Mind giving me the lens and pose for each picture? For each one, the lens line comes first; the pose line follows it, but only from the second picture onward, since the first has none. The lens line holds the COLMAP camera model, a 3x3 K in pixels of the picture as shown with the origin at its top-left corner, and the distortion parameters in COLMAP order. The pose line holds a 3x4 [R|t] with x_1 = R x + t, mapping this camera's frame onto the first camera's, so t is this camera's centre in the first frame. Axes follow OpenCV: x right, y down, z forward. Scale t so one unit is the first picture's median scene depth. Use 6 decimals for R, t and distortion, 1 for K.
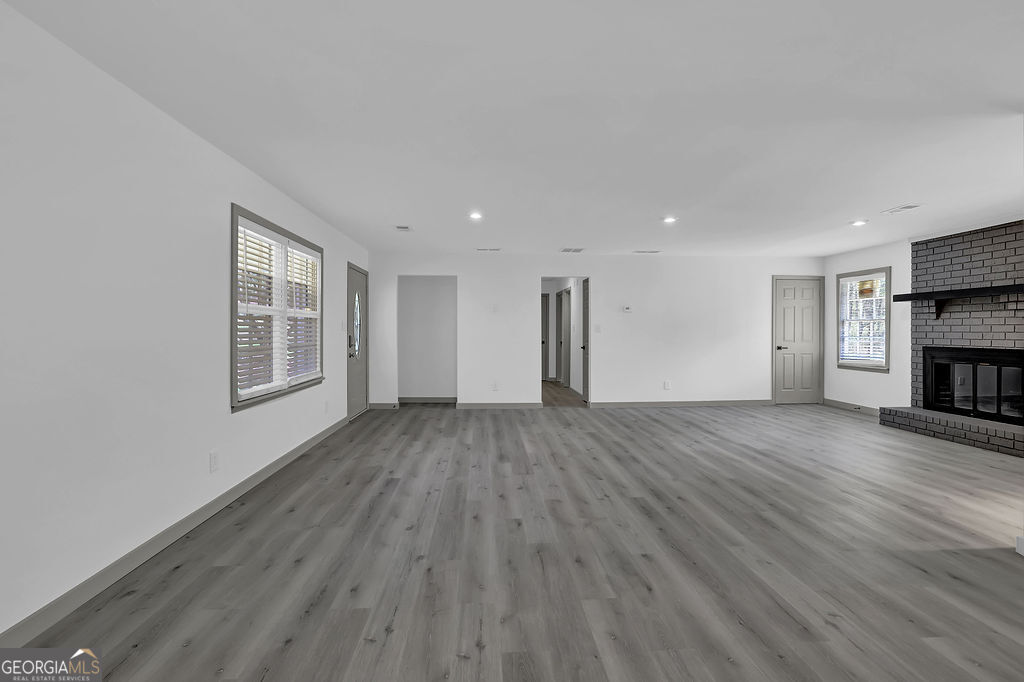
lens RADIAL K [[449.8, 0, 508.4], [0, 449.8, 331.6], [0, 0, 1]] dist [-0.044749, 0.018342]
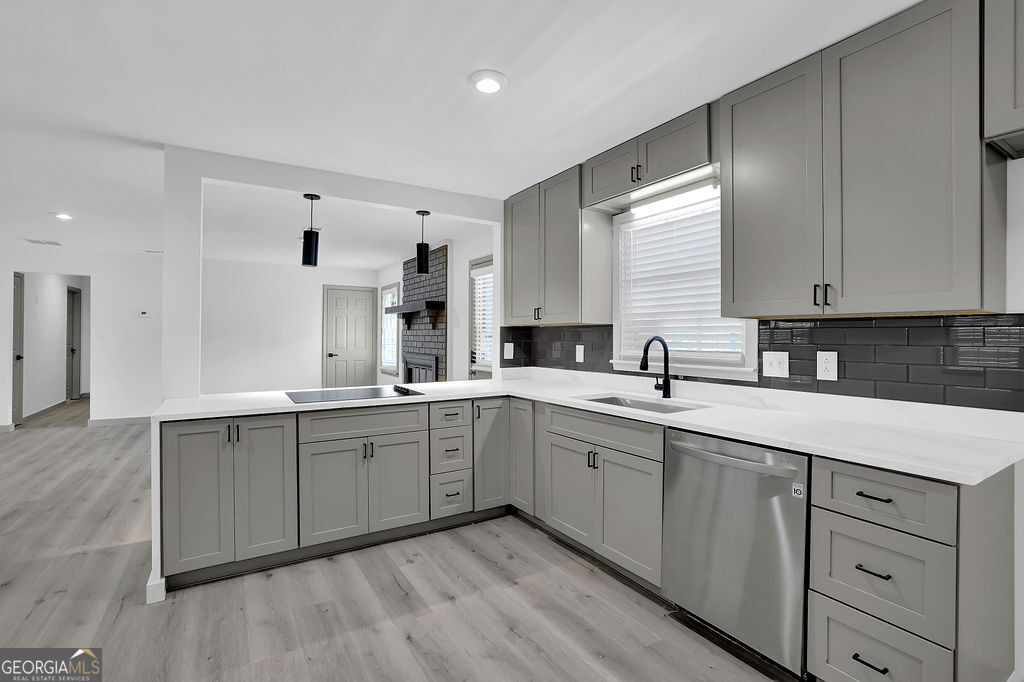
lens RADIAL K [[465.2, 0, 511.4], [0, 465.2, 337.2], [0, 0, 1]] dist [-0.050716, 0.020649]
pose [[0.878091, 0.006254, 0.478452, 0.633868], [-0.007120, 0.999975, -0.000002, -0.010861], [-0.478440, -0.003405, 0.878114, -0.202342]]
